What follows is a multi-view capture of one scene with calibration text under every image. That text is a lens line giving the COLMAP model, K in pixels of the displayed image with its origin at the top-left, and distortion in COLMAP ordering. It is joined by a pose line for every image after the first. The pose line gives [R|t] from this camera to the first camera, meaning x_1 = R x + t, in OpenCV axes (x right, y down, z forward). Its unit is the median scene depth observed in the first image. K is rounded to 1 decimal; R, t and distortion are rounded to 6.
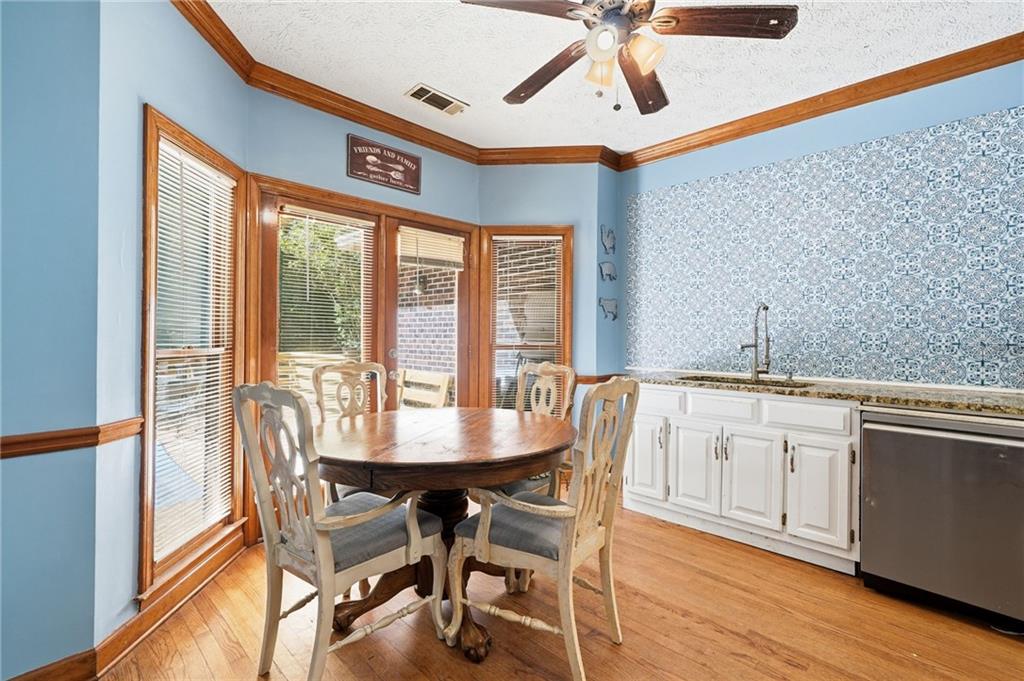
lens RADIAL K [[470.2, 0, 515.6], [0, 470.2, 329.3], [0, 0, 1]] dist [0.002650, 0.000126]
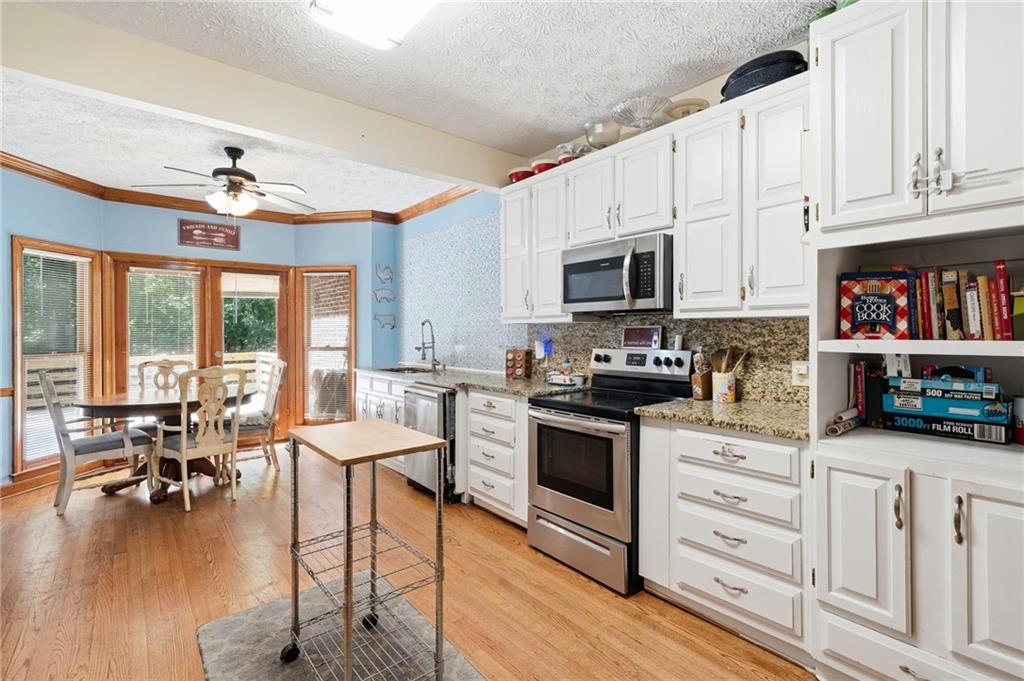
lens RADIAL K [[470.2, 0, 529.2], [0, 470.2, 331.4], [0, 0, 1]] dist [0.002650, 0.000126]
pose [[0.996110, -0.013038, -0.087145, 0.898332], [0.014067, 0.999838, 0.011203, -0.027332], [0.086985, -0.012386, 0.996133, -0.467006]]
